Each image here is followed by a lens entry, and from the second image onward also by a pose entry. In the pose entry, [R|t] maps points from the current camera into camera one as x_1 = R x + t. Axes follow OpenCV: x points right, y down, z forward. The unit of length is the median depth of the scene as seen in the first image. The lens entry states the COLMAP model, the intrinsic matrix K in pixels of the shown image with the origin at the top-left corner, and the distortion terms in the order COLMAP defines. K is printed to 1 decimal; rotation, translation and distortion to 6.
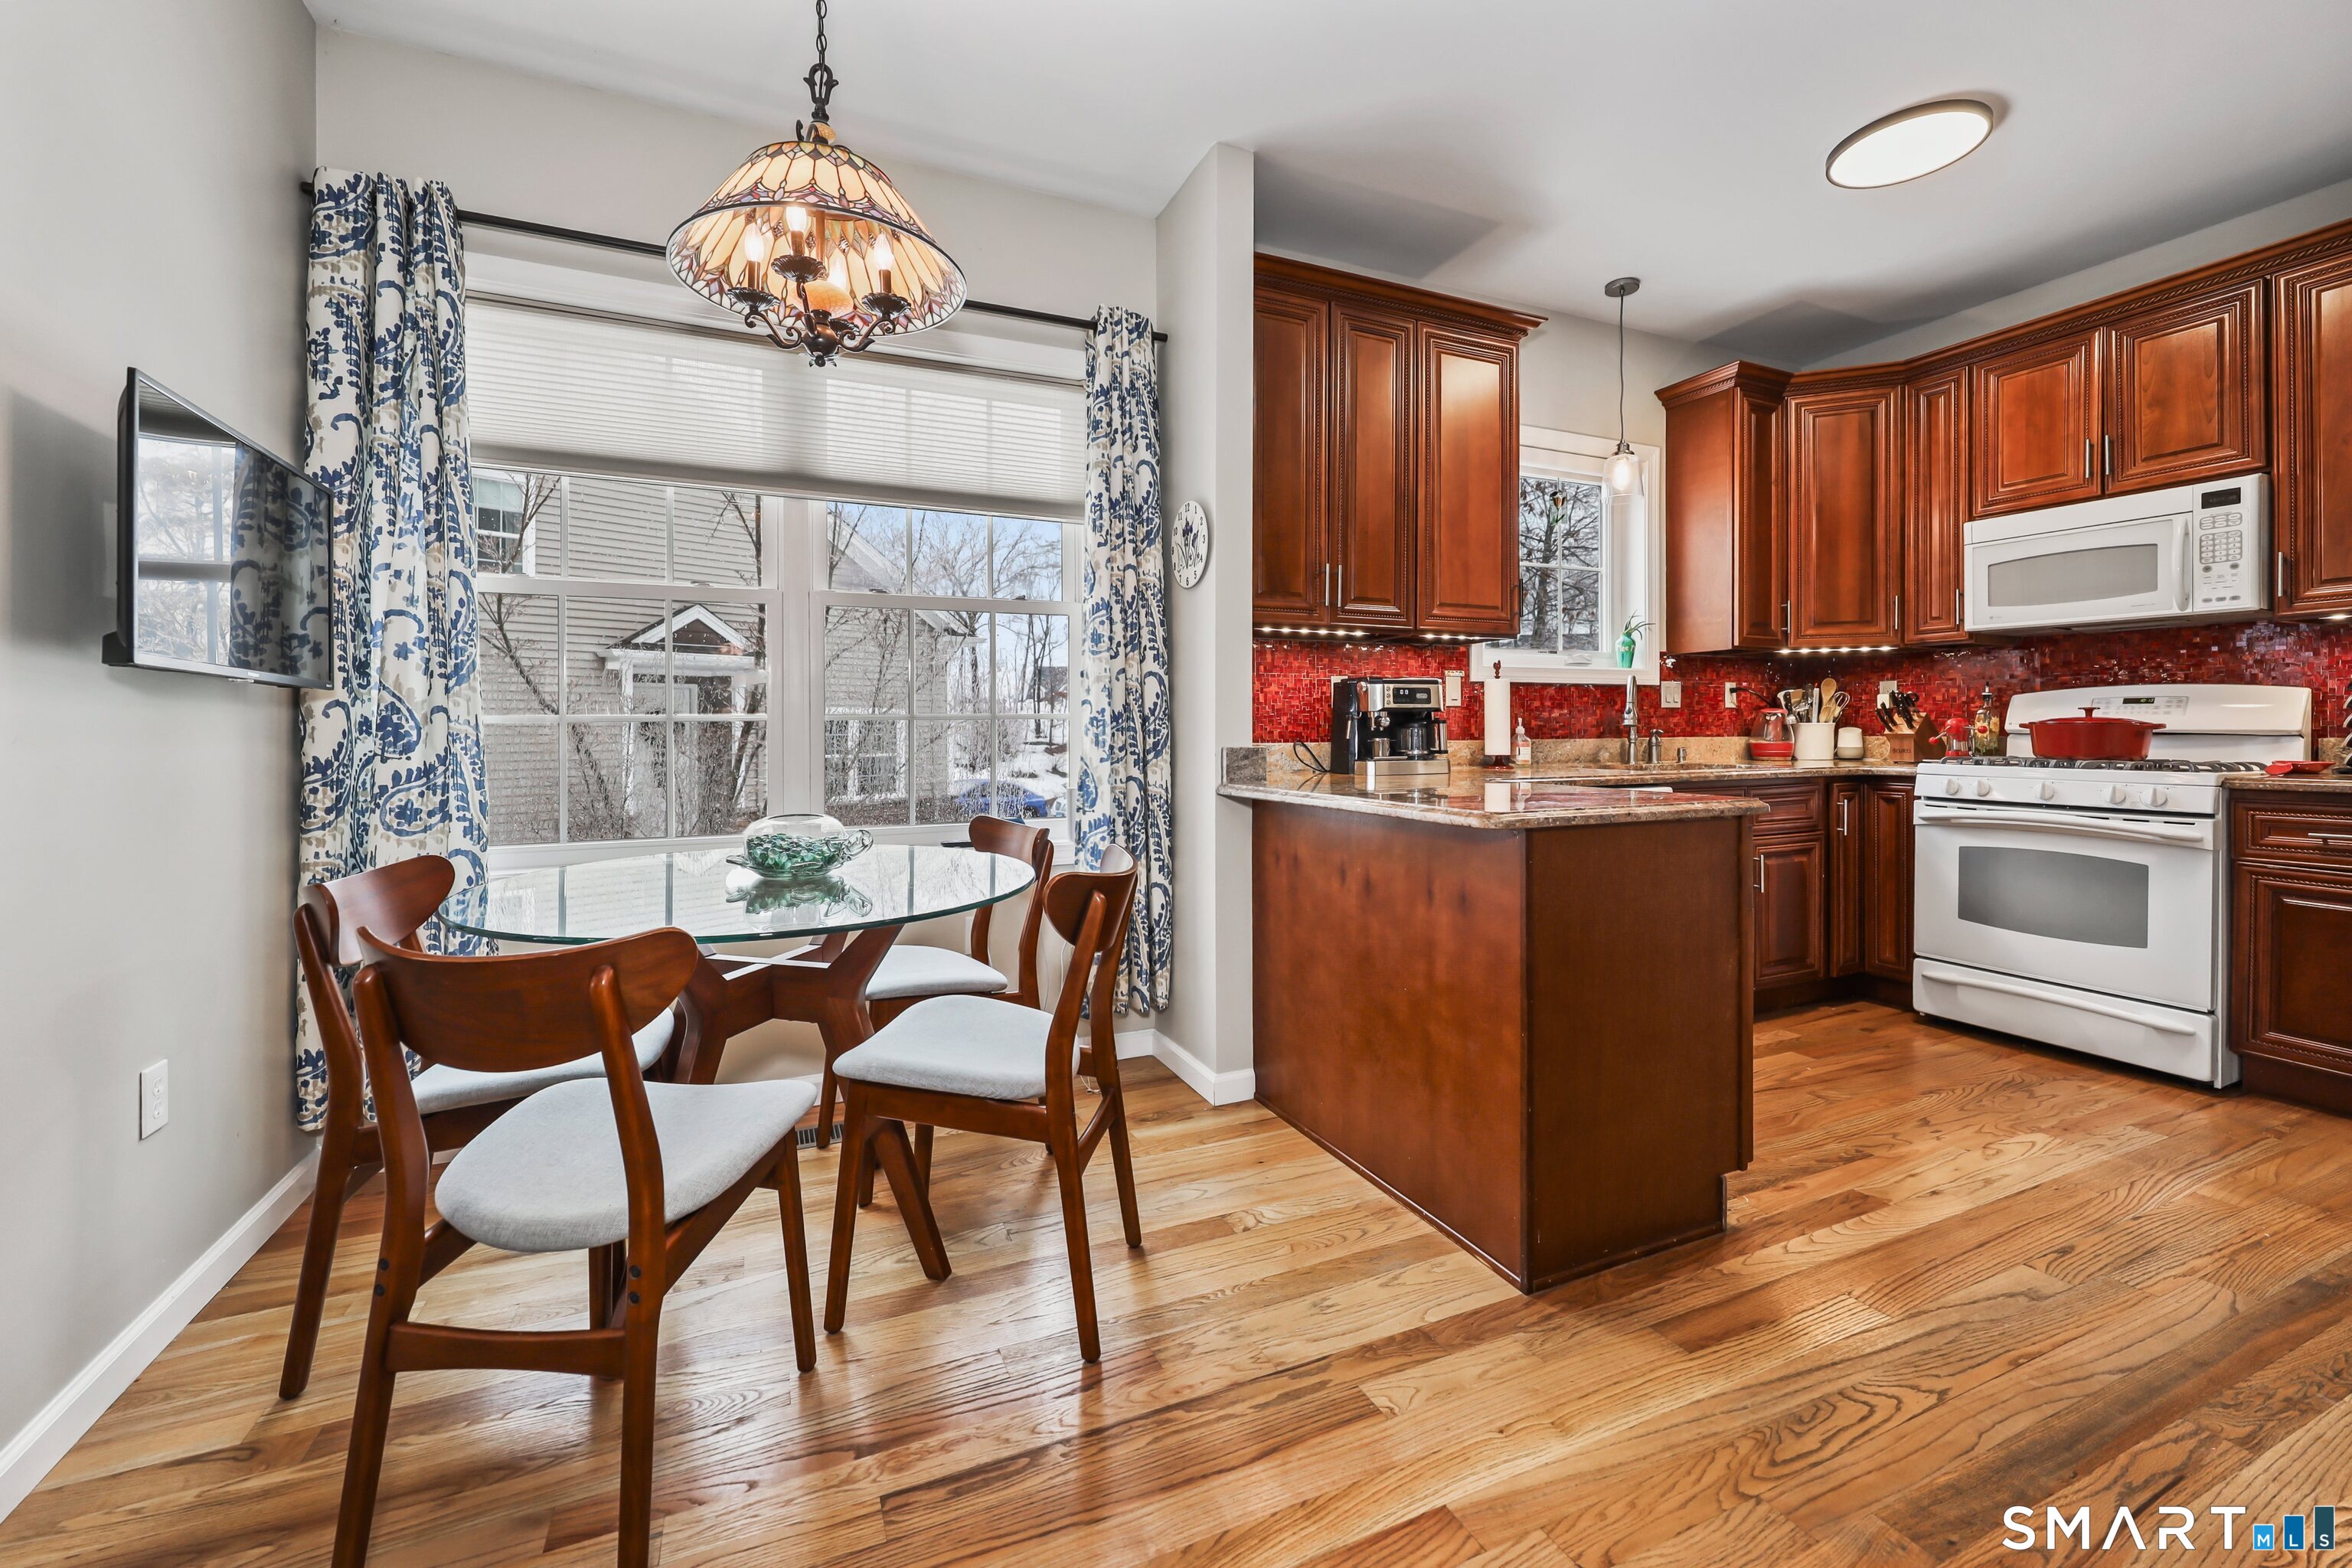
lens RADIAL K [[948.7, 0, 1165.8], [0, 948.7, 728.0], [0, 0, 1]] dist [-0.000140, -0.000300]
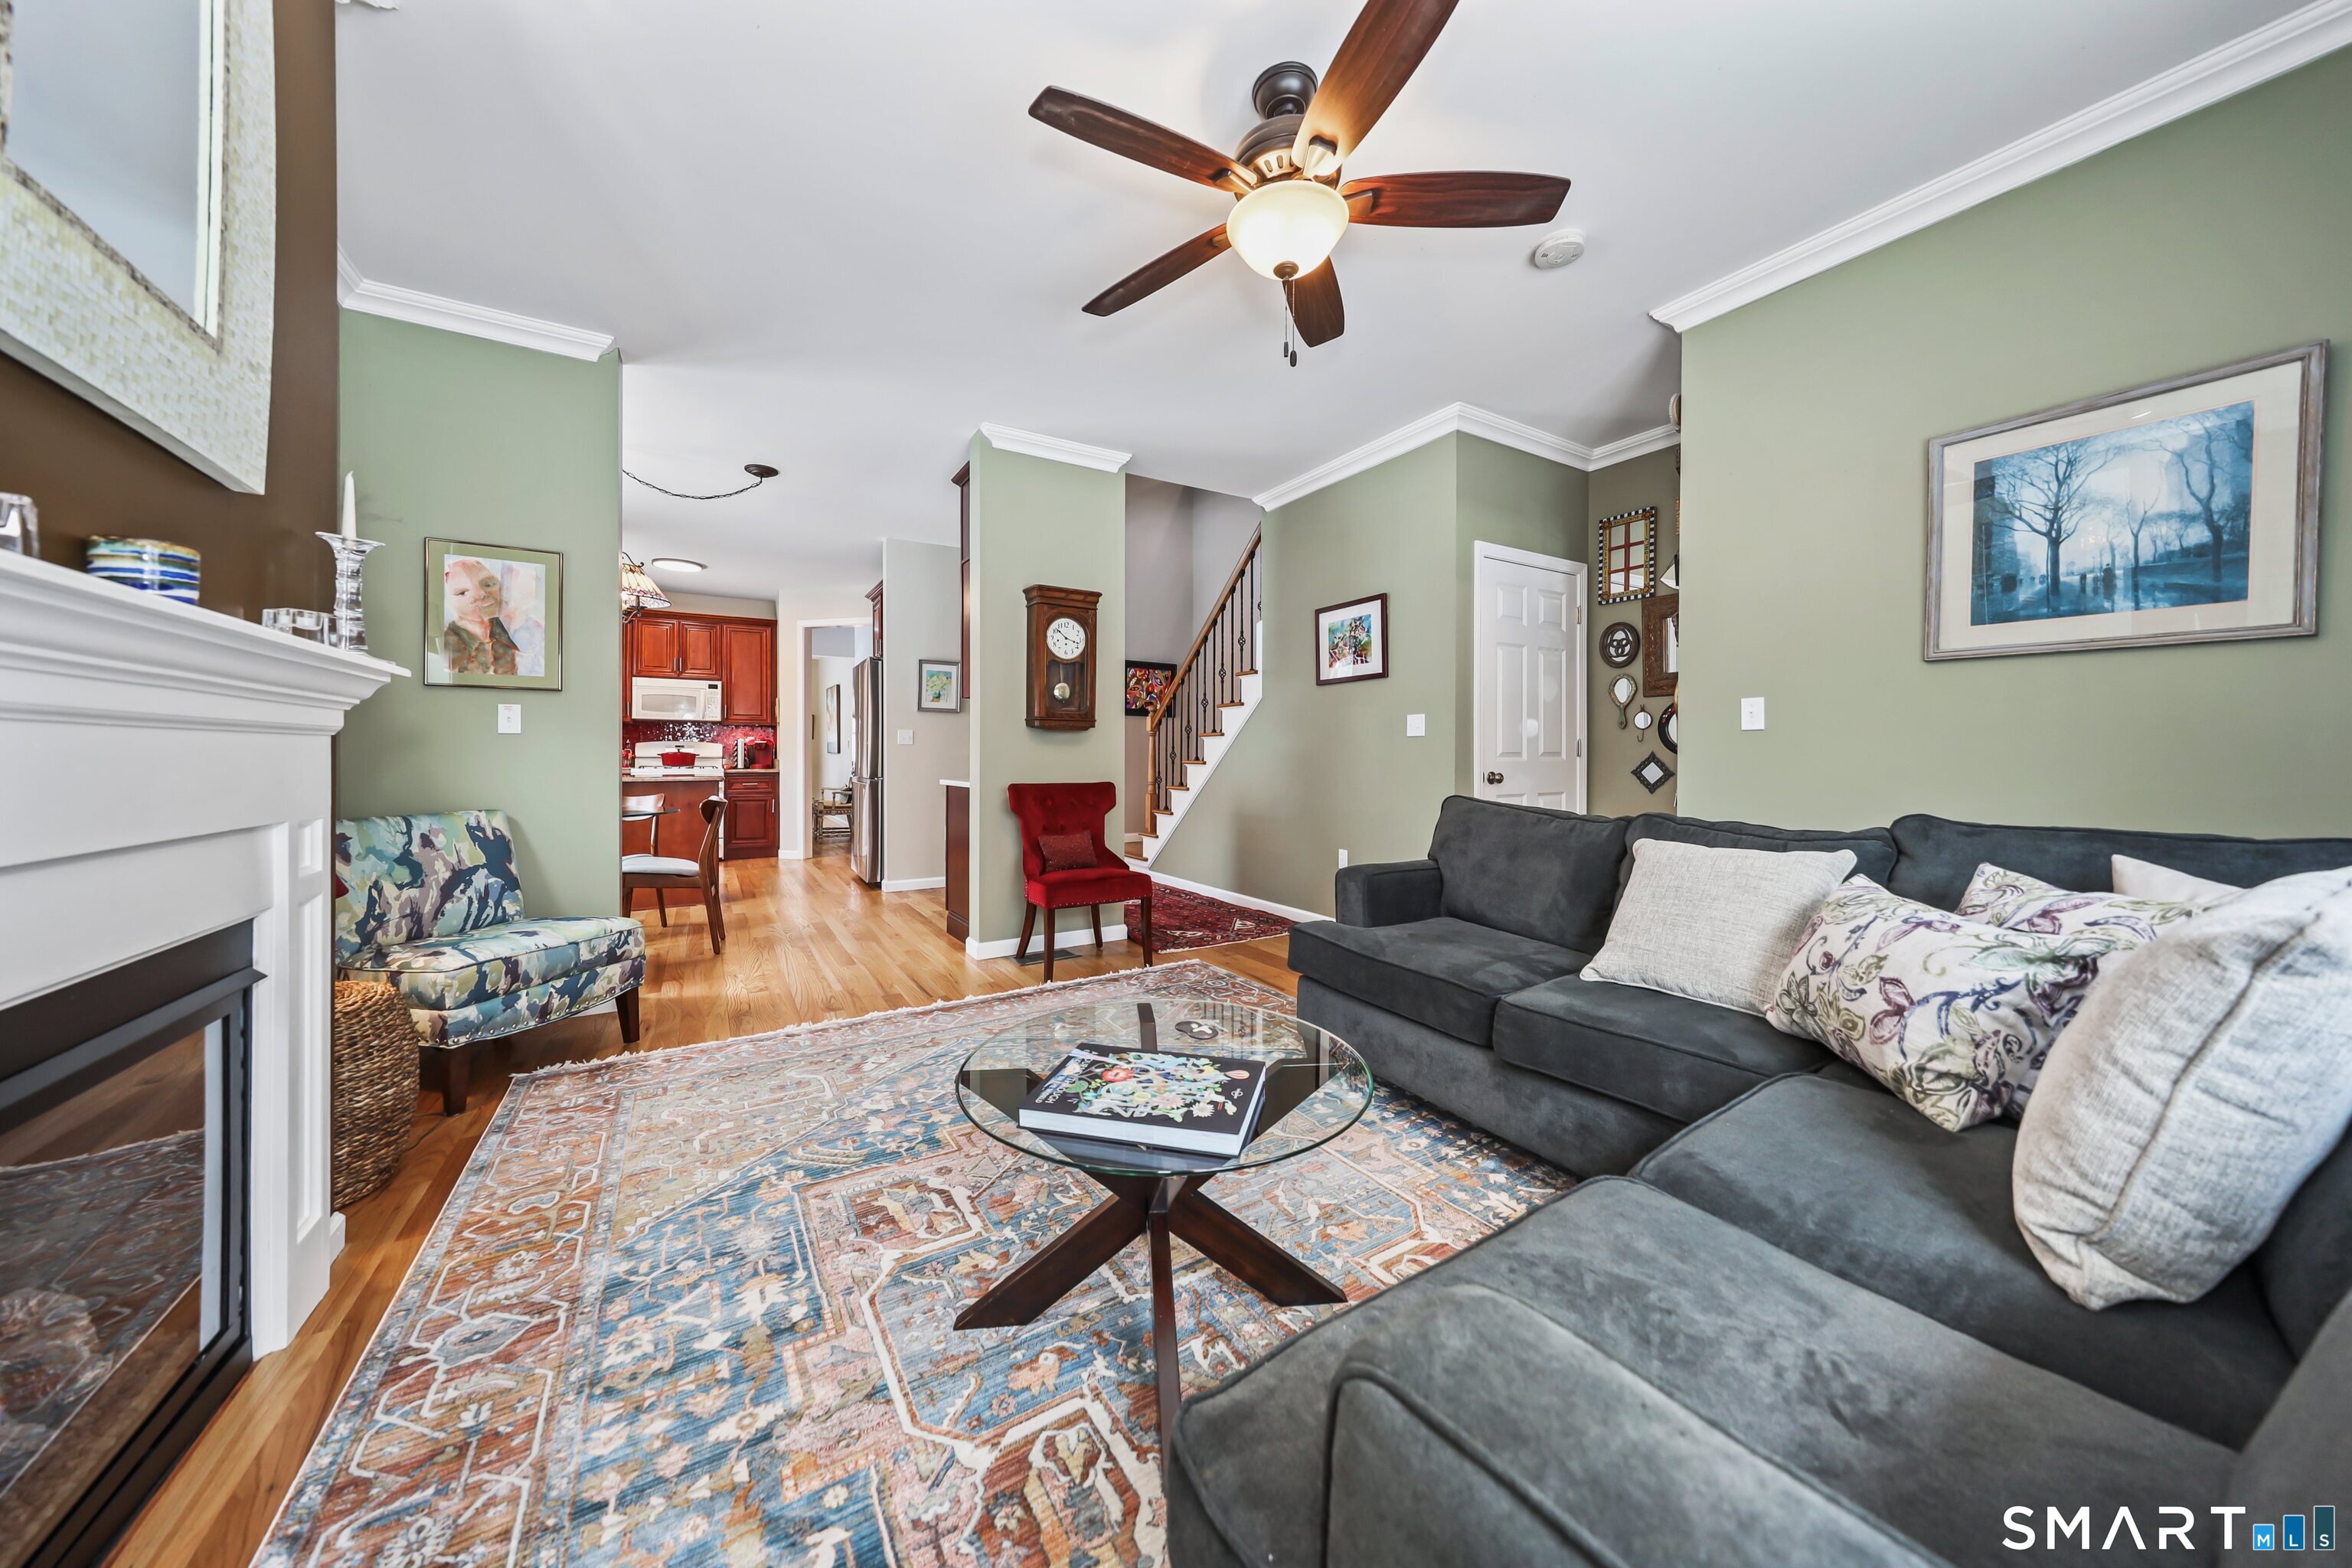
lens RADIAL K [[774.3, 0, 1176.1], [0, 774.3, 763.2], [0, 0, 1]] dist [0.000708, -0.000166]
pose [[-0.131705, -0.003956, 0.991281, -1.704209], [-0.000880, 0.999992, 0.003874, 0.012268], [-0.991289, -0.000362, -0.131708, -0.224951]]
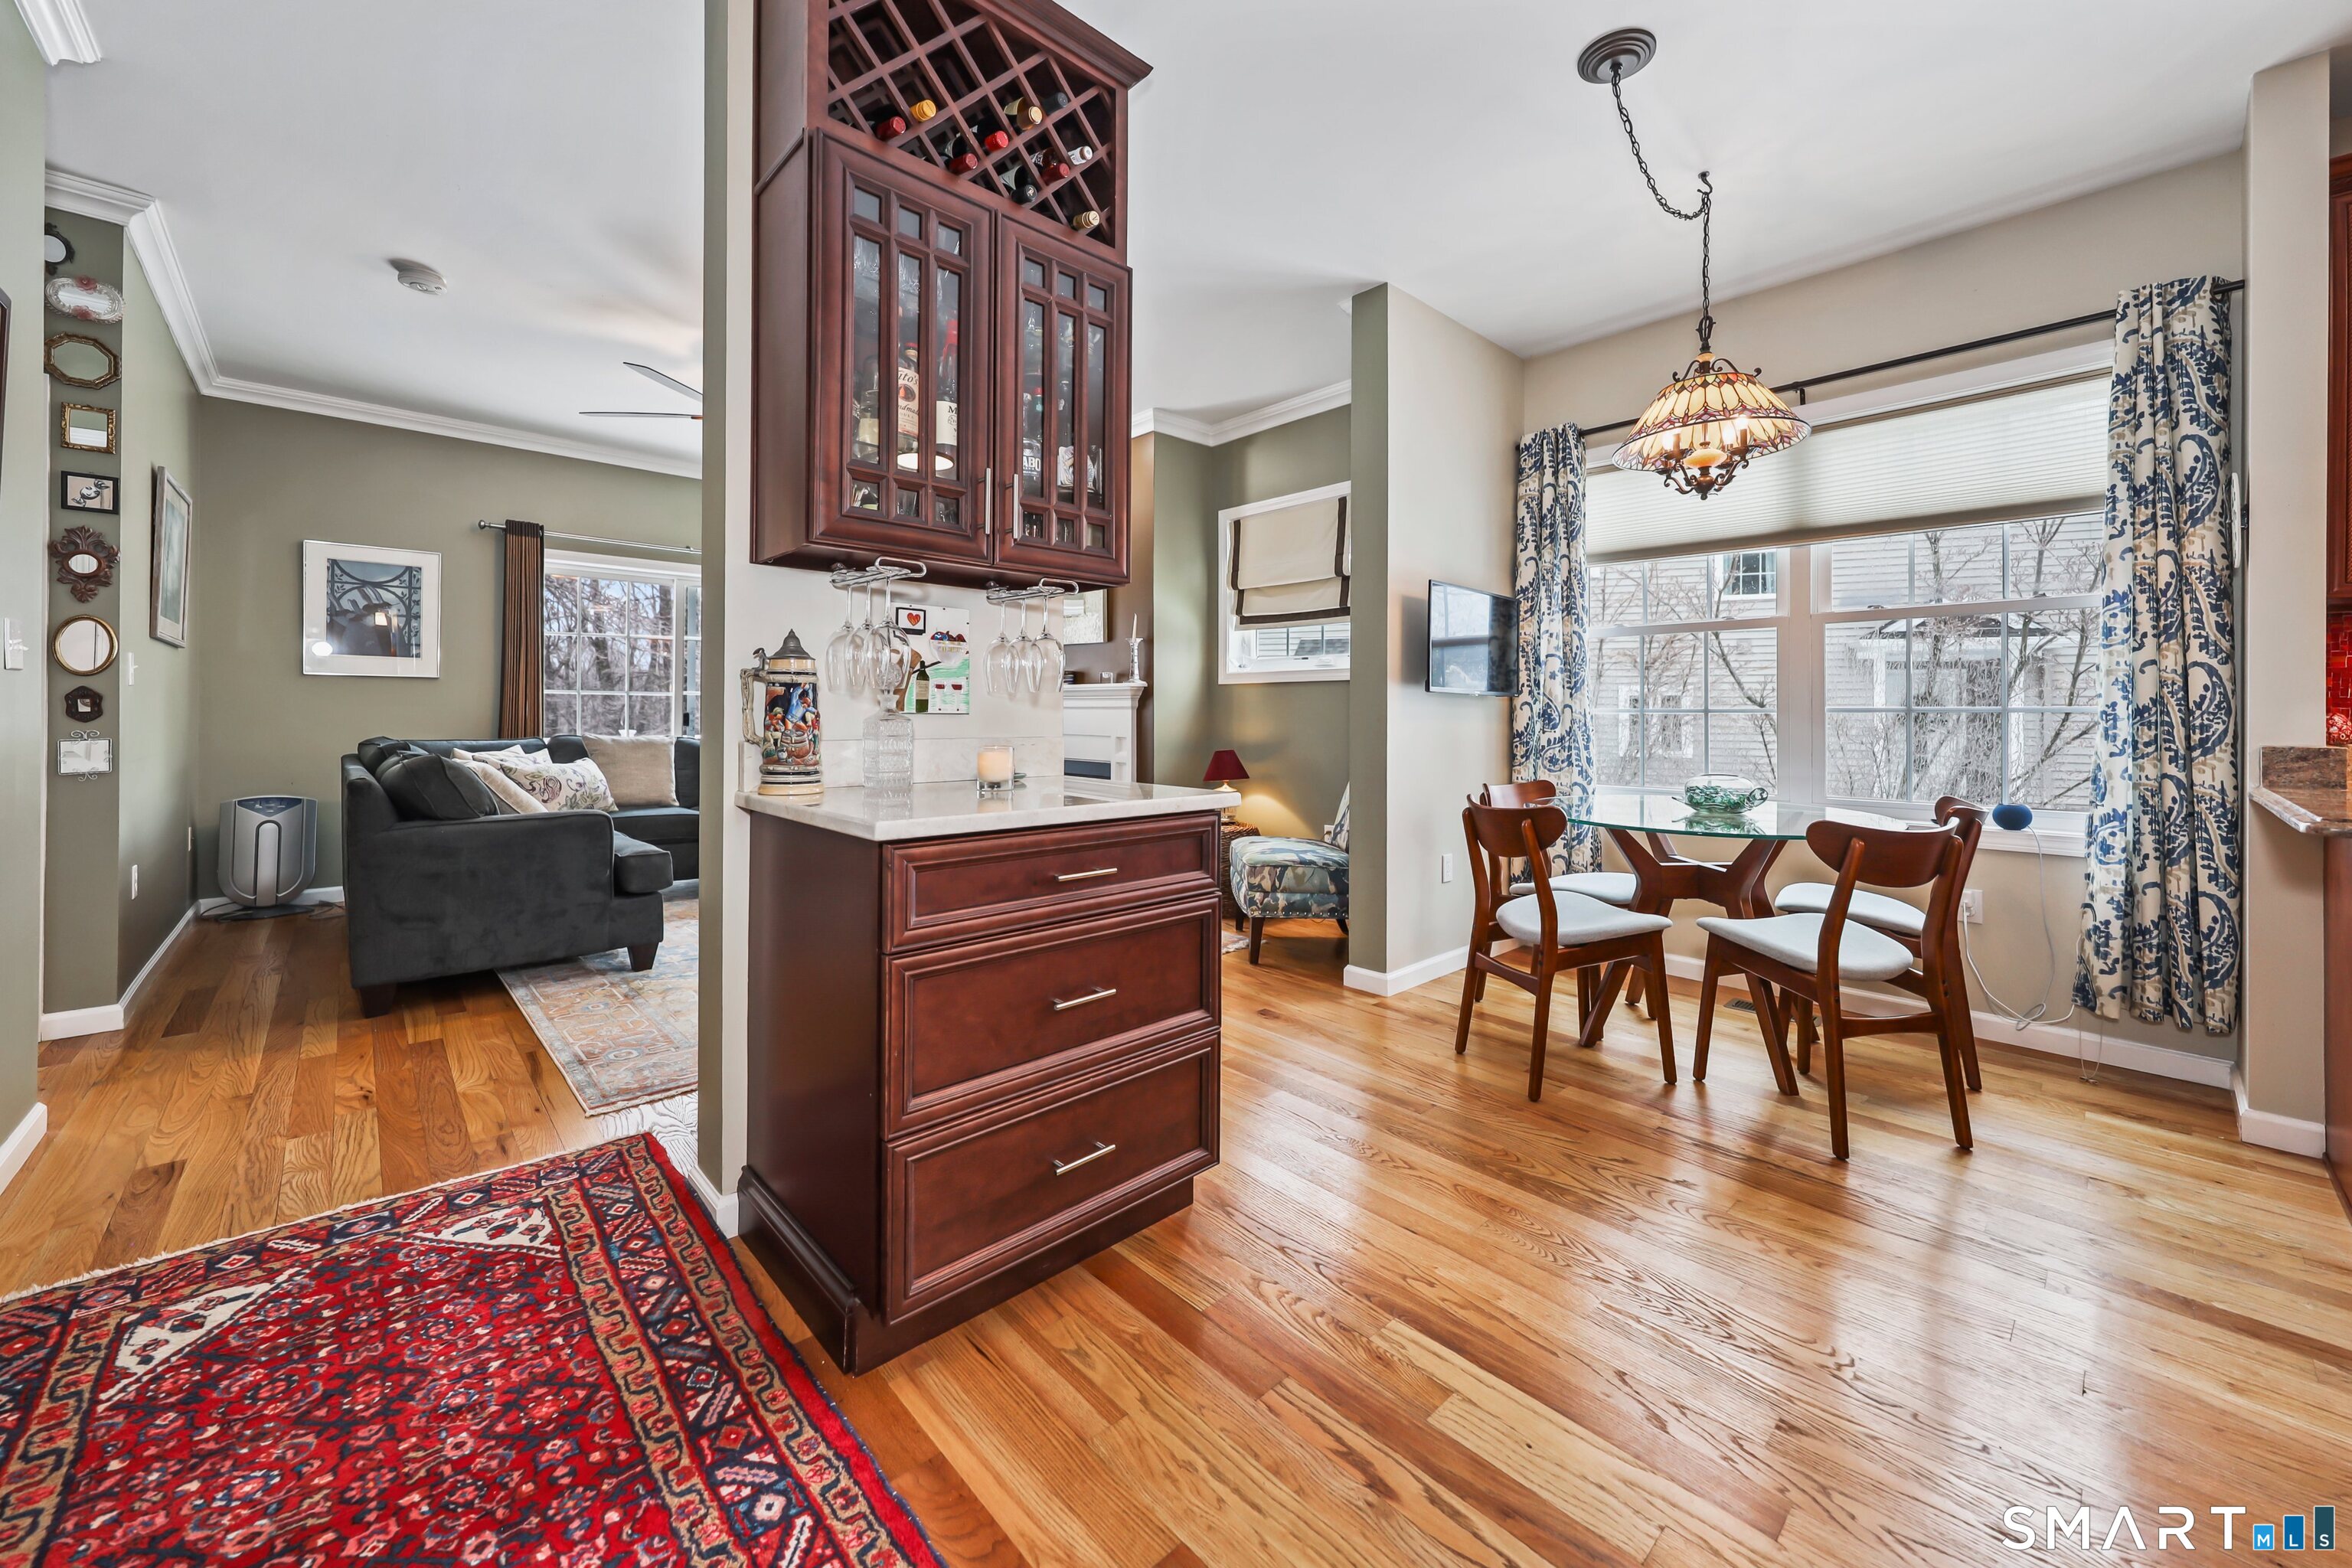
lens RADIAL K [[889.0, 0, 1188.3], [0, 889.0, 713.5], [0, 0, 1]] dist [-0.001088, -0.000322]
pose [[0.336488, 0.008171, -0.941652, 0.450934], [-0.006434, 0.999959, 0.006378, -0.008083], [0.941666, 0.003913, 0.336526, -0.207010]]
